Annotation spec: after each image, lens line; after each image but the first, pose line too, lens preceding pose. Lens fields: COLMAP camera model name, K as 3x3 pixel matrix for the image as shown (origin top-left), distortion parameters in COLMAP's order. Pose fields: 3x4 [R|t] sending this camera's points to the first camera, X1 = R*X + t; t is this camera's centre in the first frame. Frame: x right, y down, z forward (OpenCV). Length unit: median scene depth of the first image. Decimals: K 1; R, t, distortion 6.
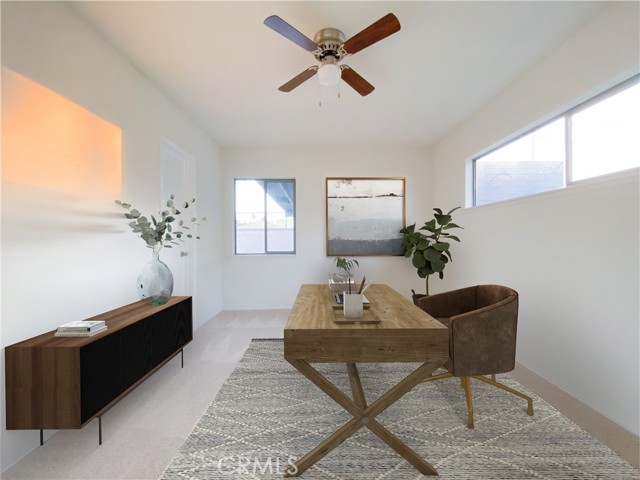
lens RADIAL K [[258.6, 0, 321.4], [0, 258.6, 241.0], [0, 0, 1]] dist [0.013873, -0.000198]
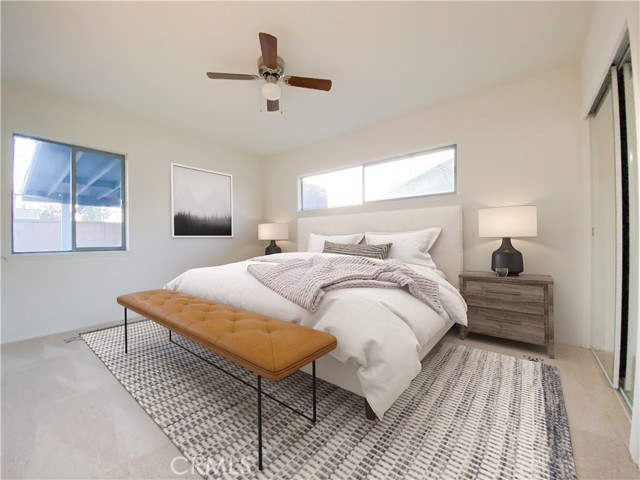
lens RADIAL K [[258.6, 0, 321.5], [0, 258.6, 238.4], [0, 0, 1]] dist [0.013873, -0.000198]
pose [[0.642820, -0.000227, 0.766017, -0.339434], [0.004715, 0.999982, -0.003660, 0.021323], [-0.766003, 0.005964, 0.642810, 0.024219]]
